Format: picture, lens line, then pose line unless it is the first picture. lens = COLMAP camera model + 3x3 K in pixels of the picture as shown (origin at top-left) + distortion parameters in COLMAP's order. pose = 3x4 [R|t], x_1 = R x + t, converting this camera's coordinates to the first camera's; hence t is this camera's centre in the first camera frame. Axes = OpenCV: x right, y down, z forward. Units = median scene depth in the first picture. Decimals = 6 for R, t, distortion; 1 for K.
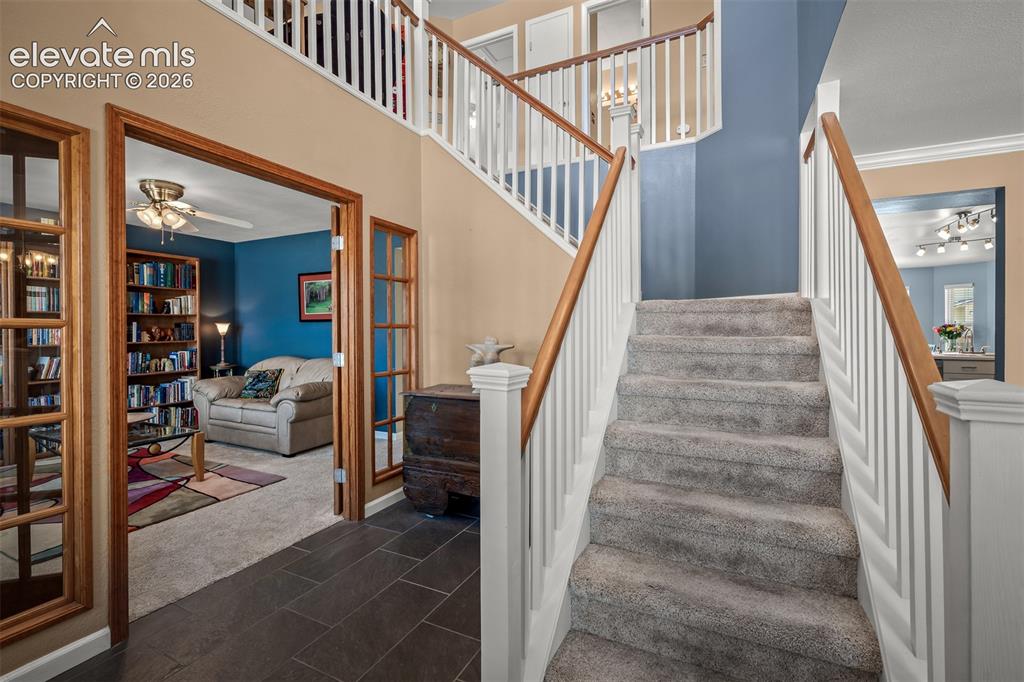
lens RADIAL K [[450.3, 0, 512.0], [0, 450.3, 341.0], [0, 0, 1]] dist [0.000084, 0.000008]
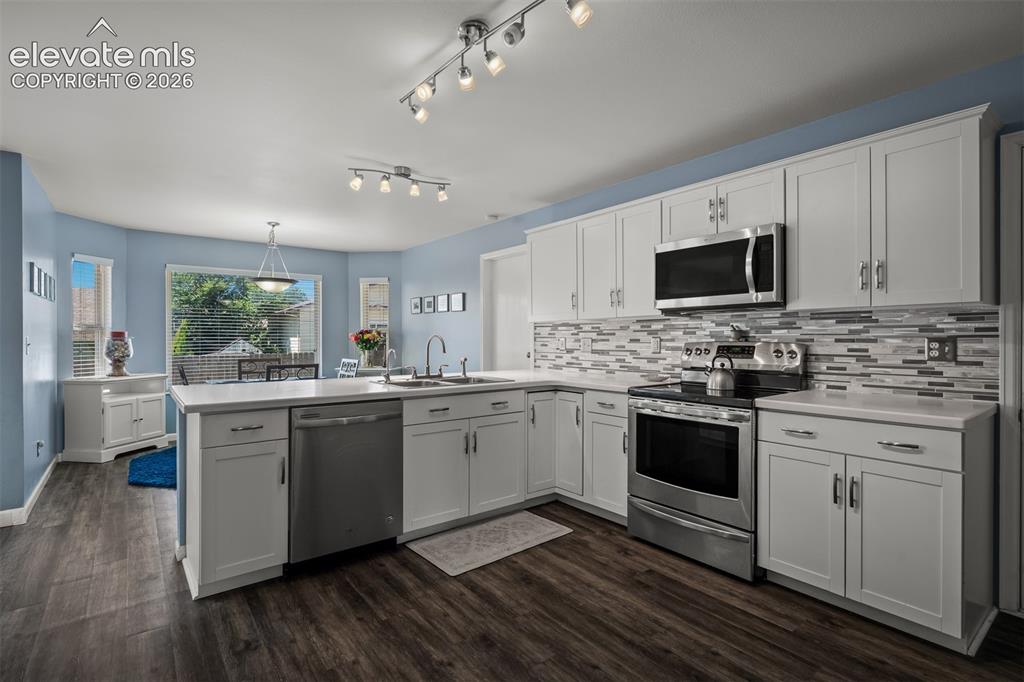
lens RADIAL K [[494.2, 0, 522.8], [0, 494.2, 339.9], [0, 0, 1]] dist [-0.000038, -0.000370]
pose [[0.412237, -0.008015, 0.911041, 0.350738], [0.030138, 0.999534, -0.004844, -0.009560], [-0.910578, 0.029453, 0.412286, 0.444658]]
